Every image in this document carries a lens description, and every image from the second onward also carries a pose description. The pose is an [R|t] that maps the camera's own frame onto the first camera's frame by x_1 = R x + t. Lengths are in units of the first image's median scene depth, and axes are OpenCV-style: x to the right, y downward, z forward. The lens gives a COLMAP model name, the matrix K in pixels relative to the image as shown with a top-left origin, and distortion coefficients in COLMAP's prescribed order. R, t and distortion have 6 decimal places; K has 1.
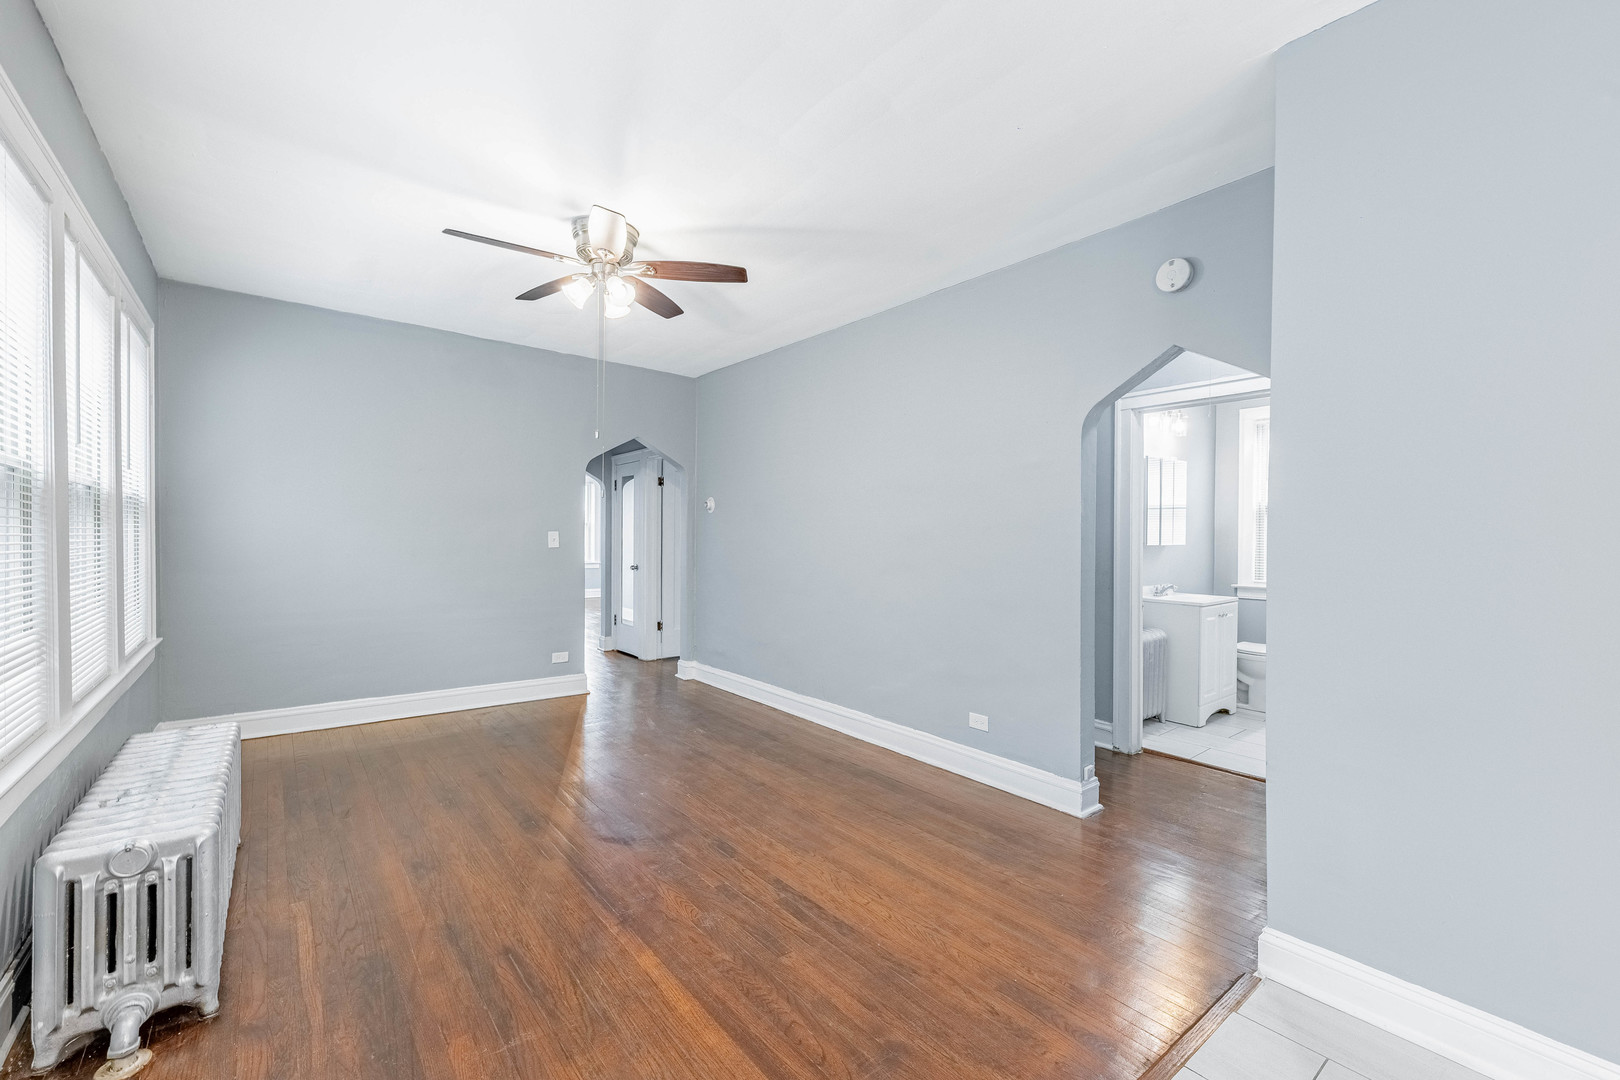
lens RADIAL K [[684.7, 0, 807.4], [0, 684.7, 540.3], [0, 0, 1]] dist [0.009469, -0.002404]
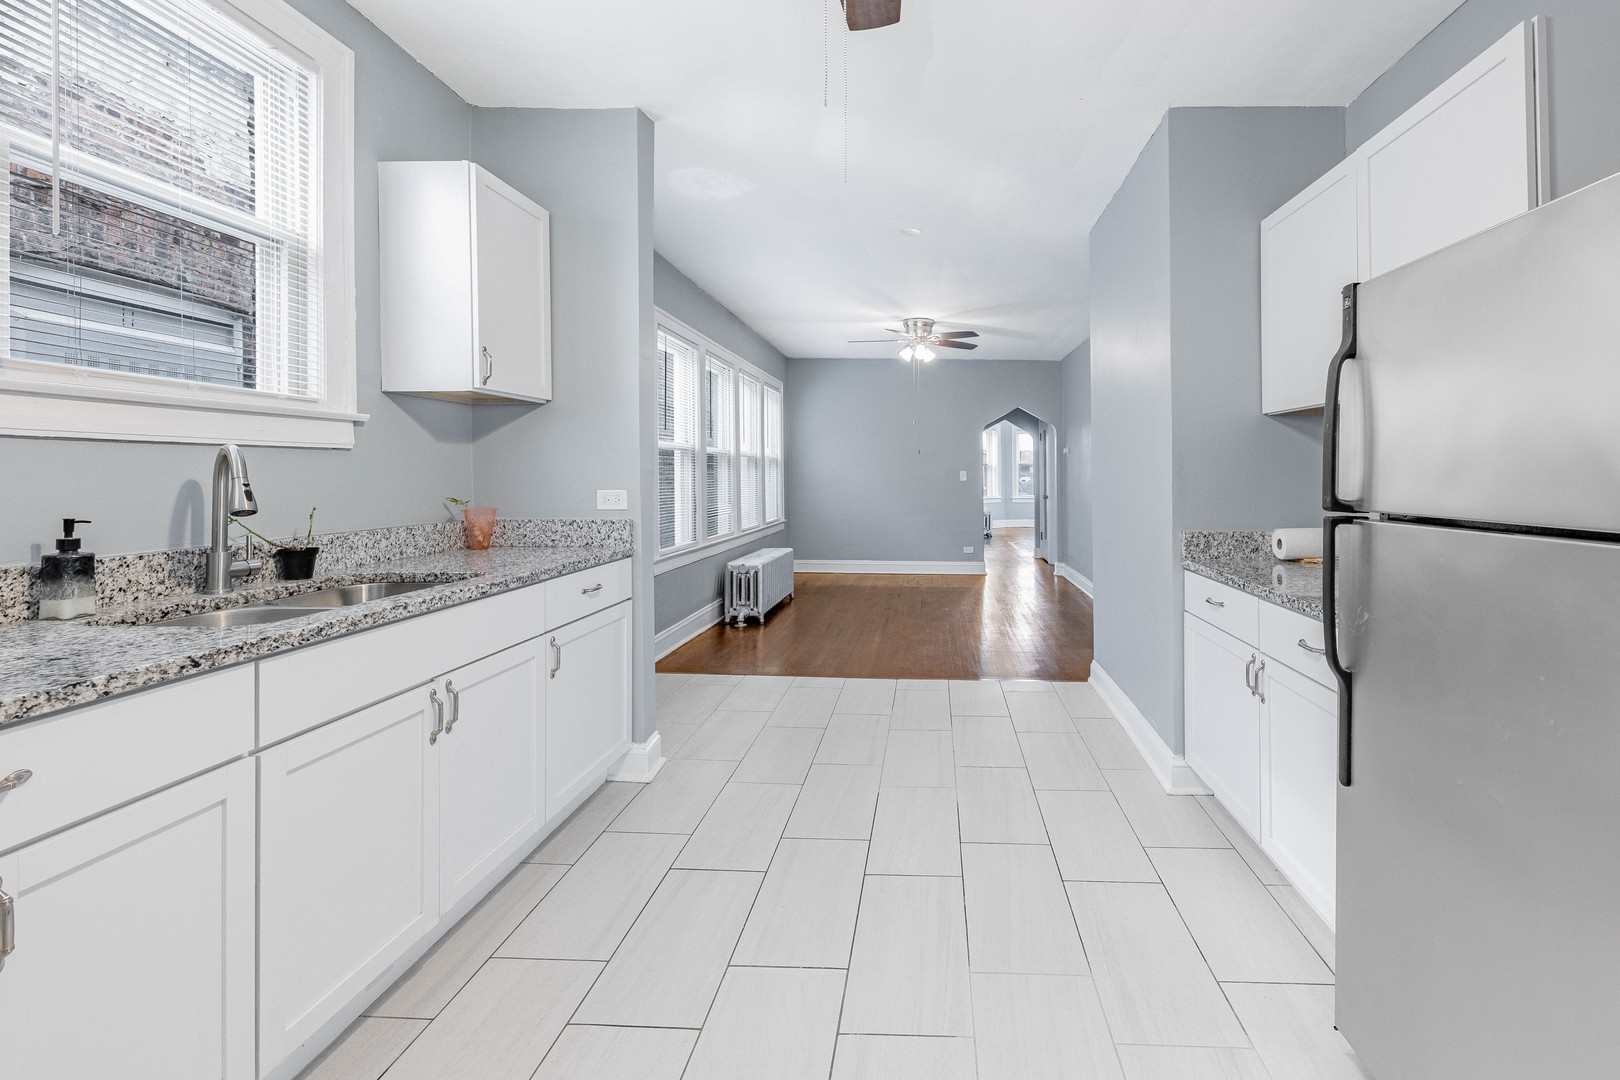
lens RADIAL K [[684.7, 0, 901.9], [0, 684.7, 480.8], [0, 0, 1]] dist [0.009469, -0.002404]
pose [[0.767848, -0.001022, -0.640632, 0.873520], [-0.000994, 0.999996, -0.002786, 0.023055], [0.640632, 0.002776, 0.767843, -0.530191]]
